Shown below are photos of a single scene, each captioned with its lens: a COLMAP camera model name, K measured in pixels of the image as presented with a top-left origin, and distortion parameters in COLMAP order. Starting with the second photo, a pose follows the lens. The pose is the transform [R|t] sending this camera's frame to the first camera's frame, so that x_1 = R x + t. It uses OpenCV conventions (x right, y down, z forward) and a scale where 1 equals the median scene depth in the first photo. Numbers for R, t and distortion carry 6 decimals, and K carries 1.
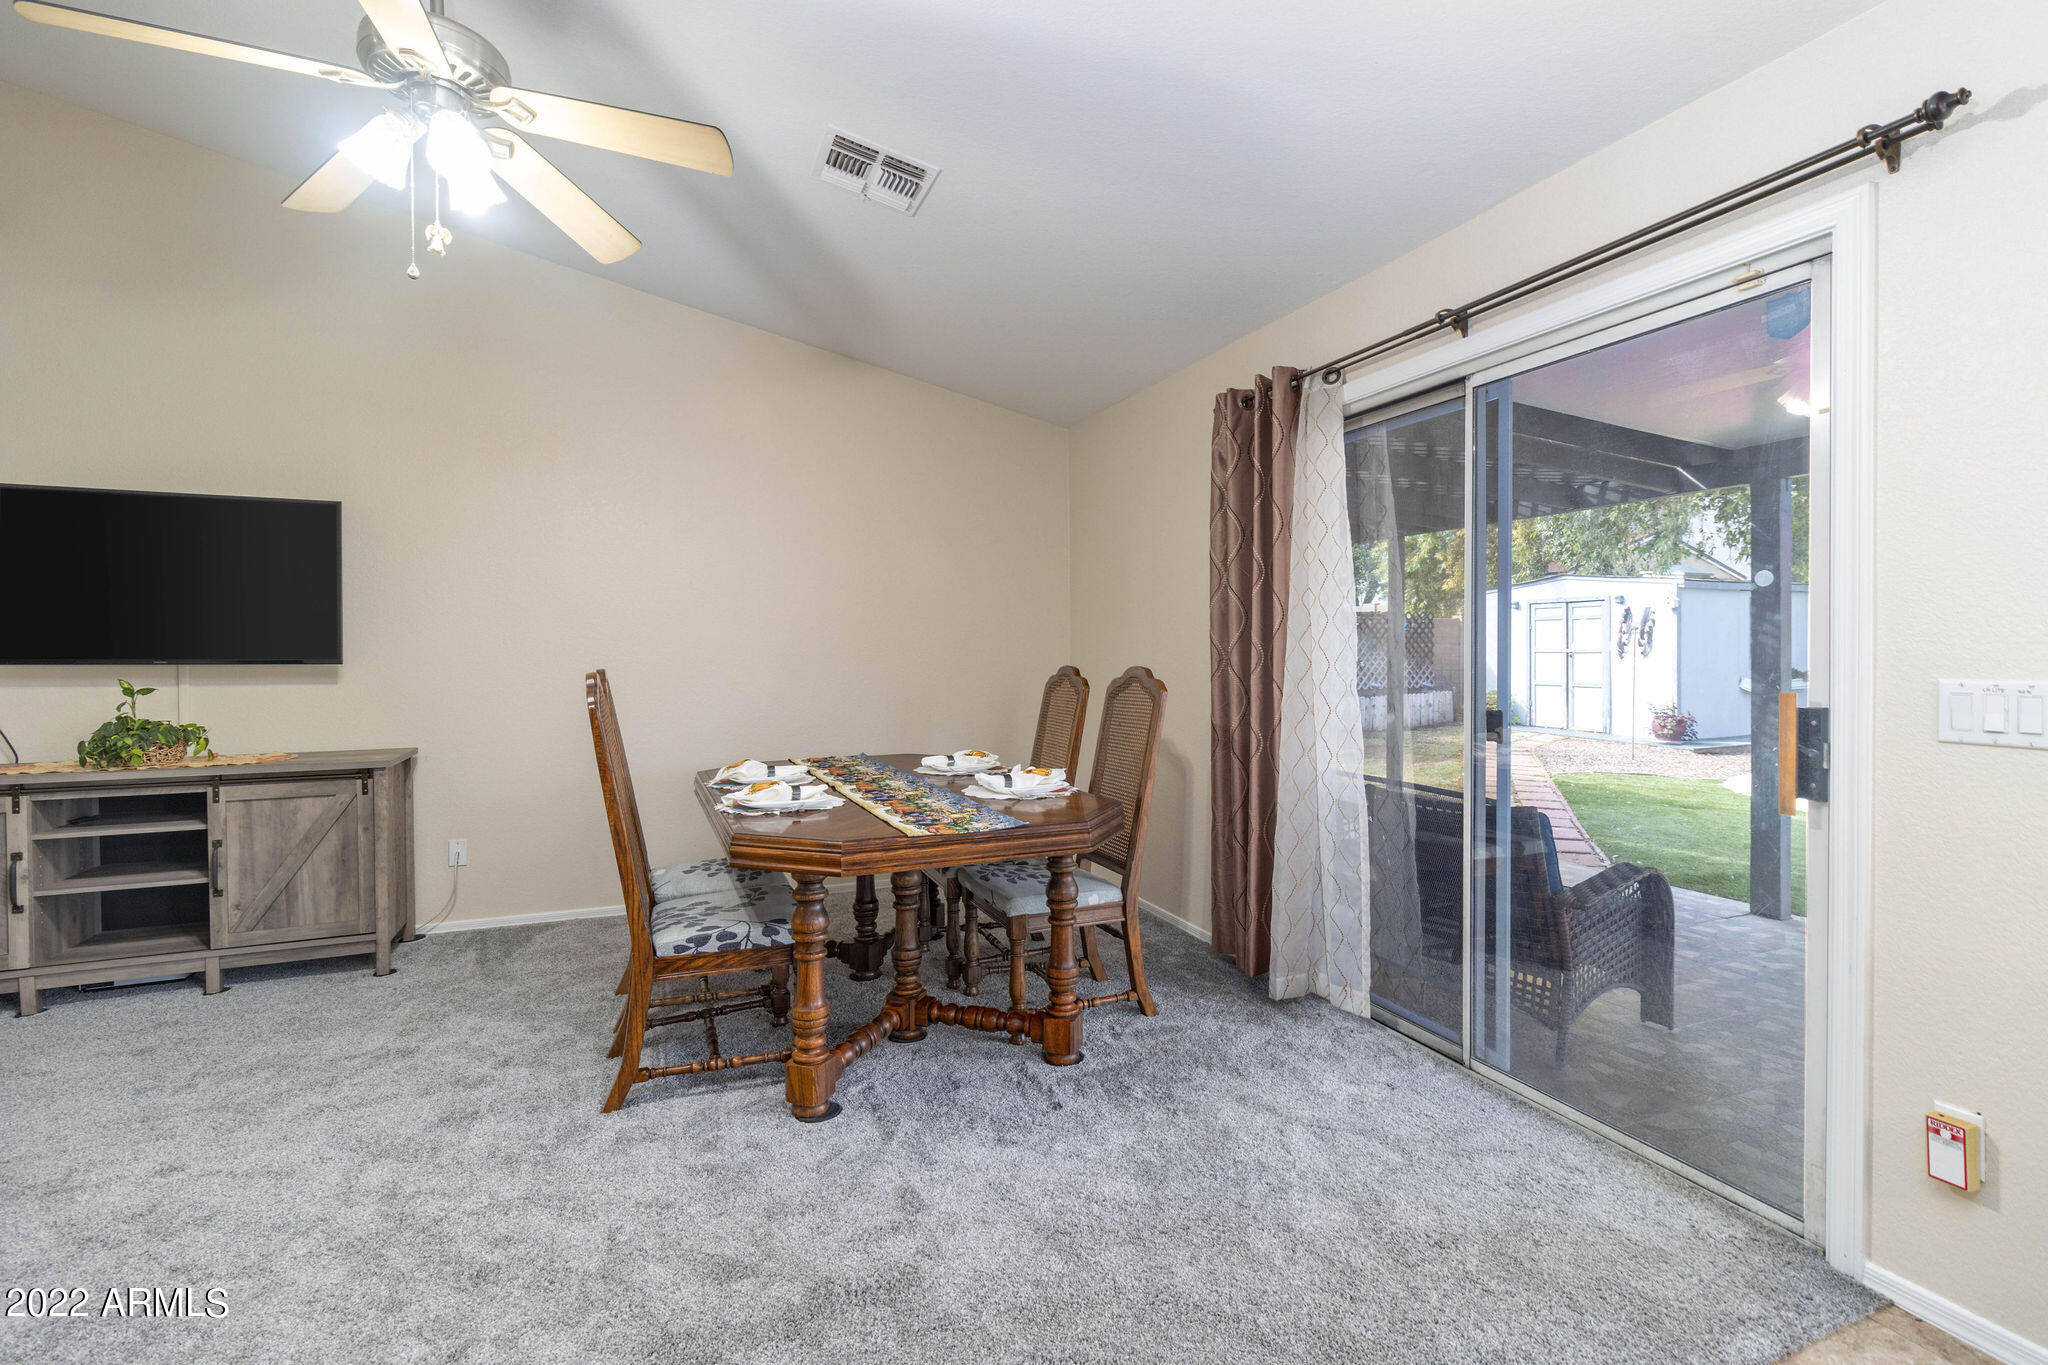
lens RADIAL K [[938.5, 0, 1027.5], [0, 938.5, 662.9], [0, 0, 1]] dist [0.001110, 0.000438]
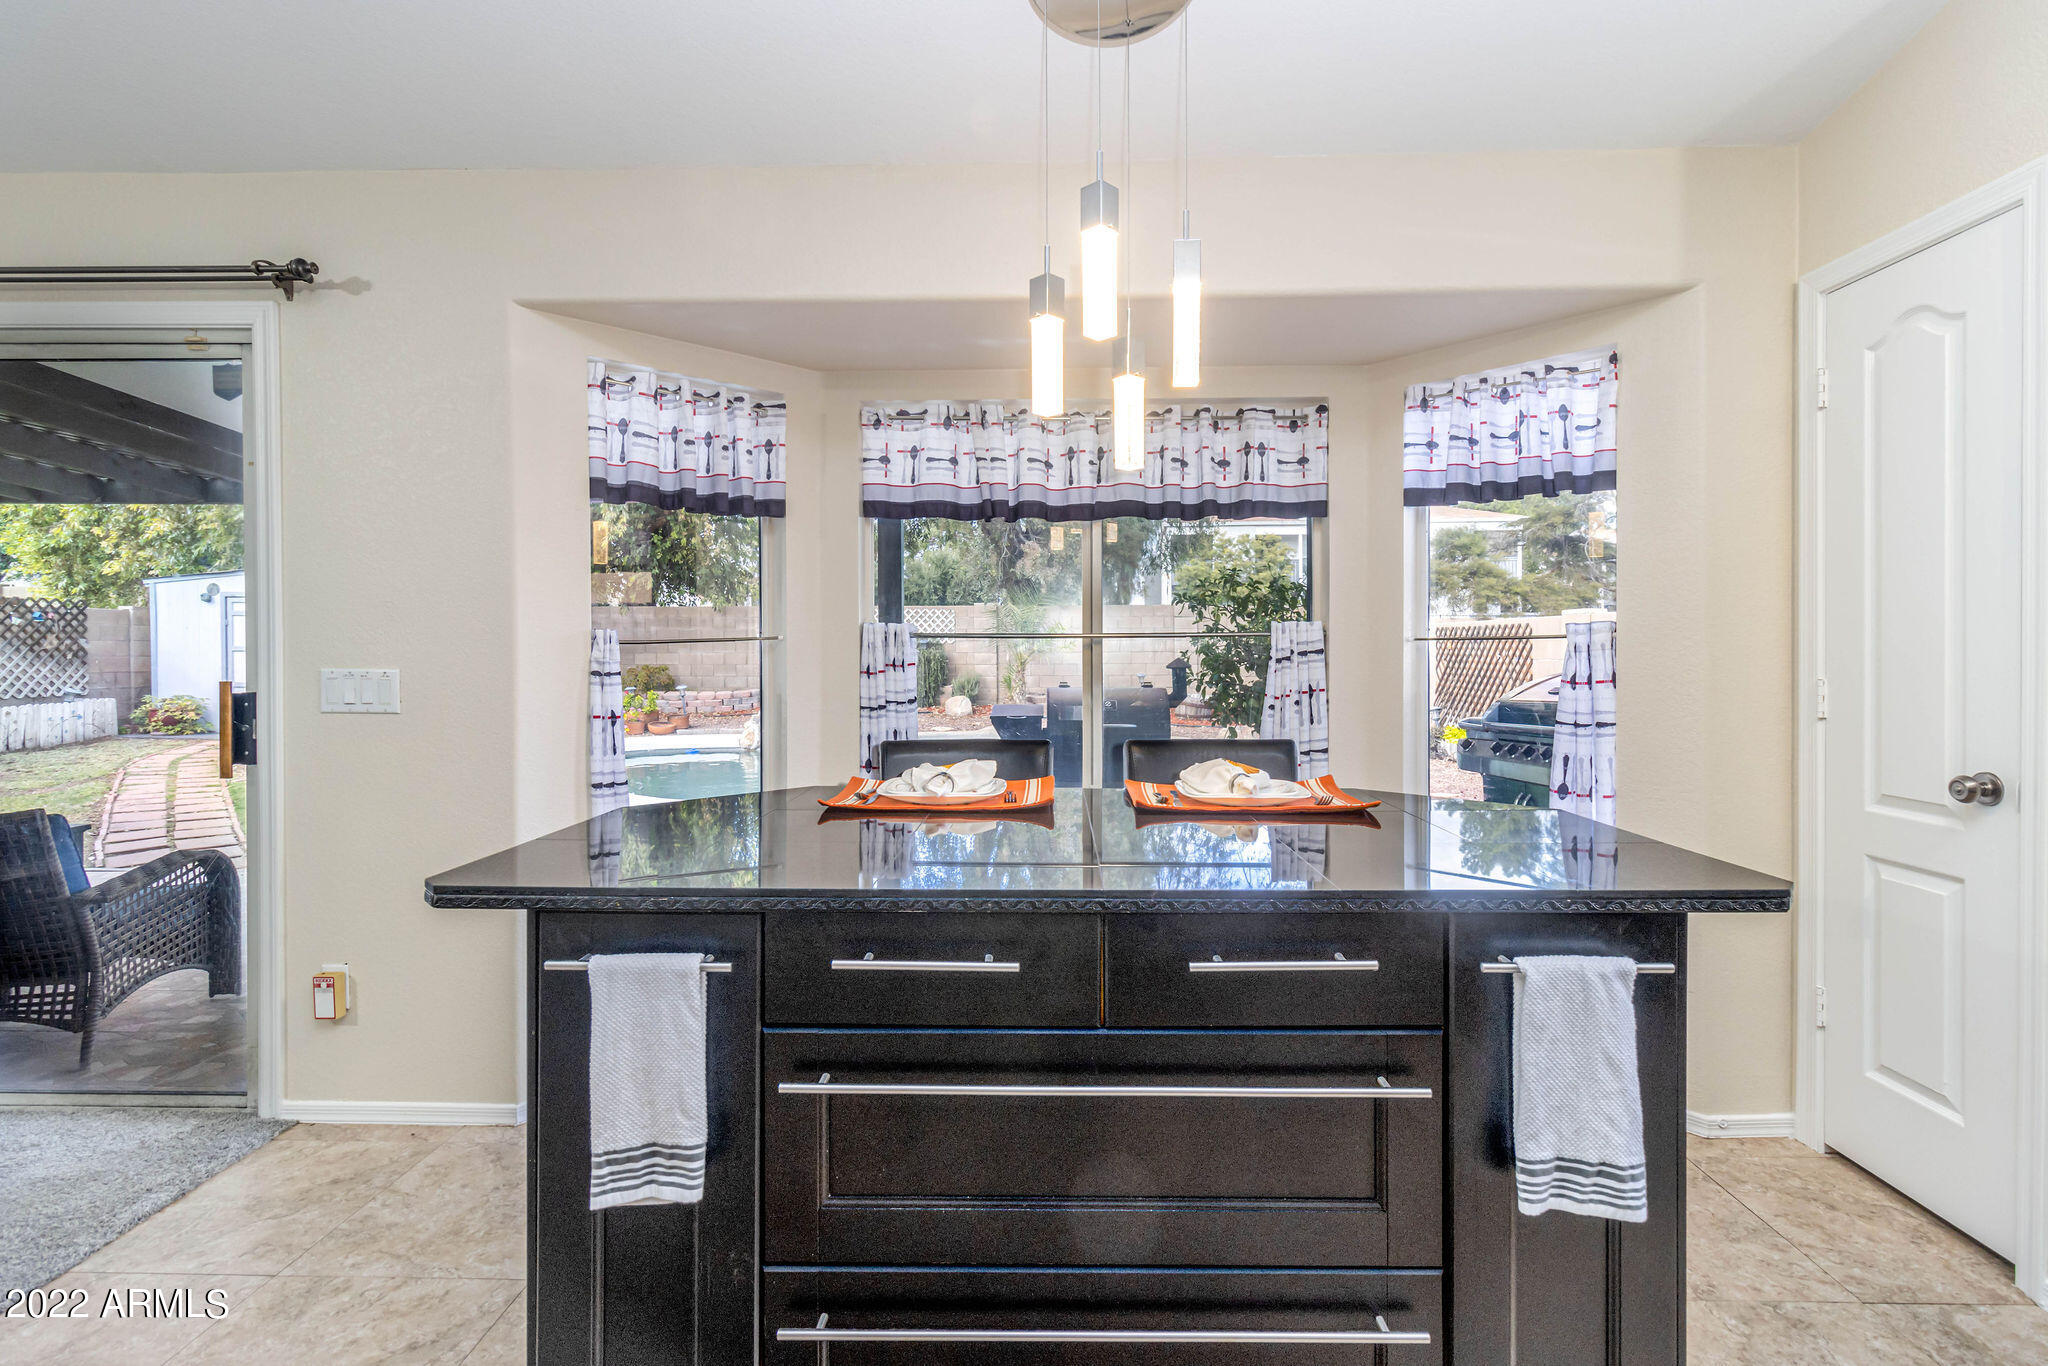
lens RADIAL K [[938.5, 0, 1020.5], [0, 938.5, 662.8], [0, 0, 1]] dist [0.001110, 0.000438]
pose [[0.390712, -0.006790, 0.920488, 0.043823], [0.006730, 0.999967, 0.004519, 0.005283], [-0.920488, 0.004429, 0.390745, -0.319940]]
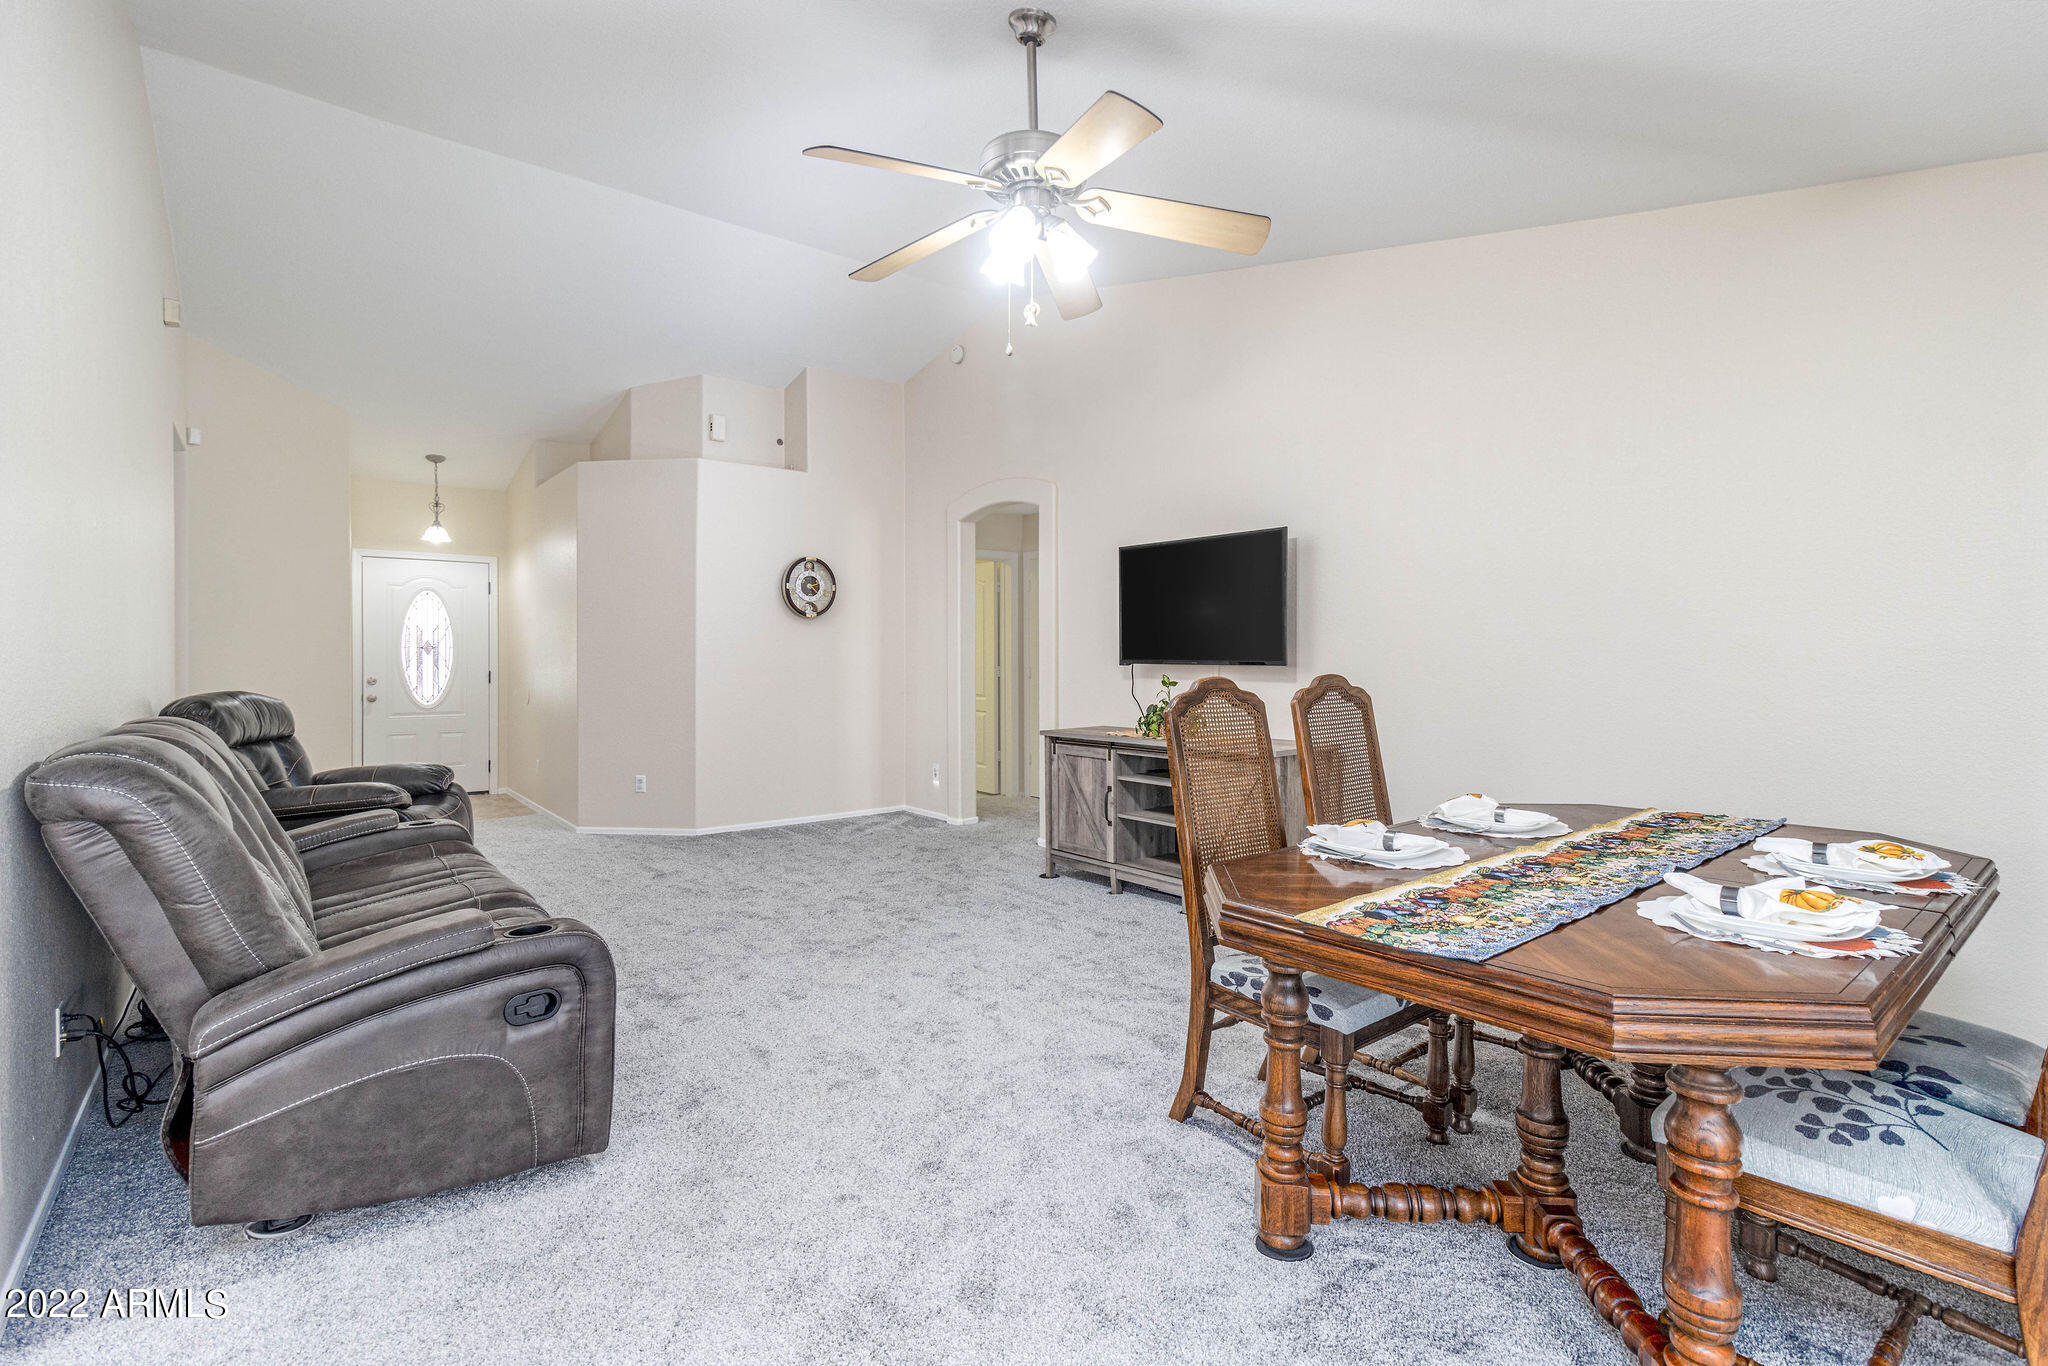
lens RADIAL K [[938.5, 0, 1042.9], [0, 938.5, 665.6], [0, 0, 1]] dist [0.001110, 0.000438]
pose [[0.292823, 0.011656, -0.956096, 0.400824], [-0.012344, 0.999888, 0.008409, -0.007288], [0.956087, 0.009340, 0.292934, 0.498969]]
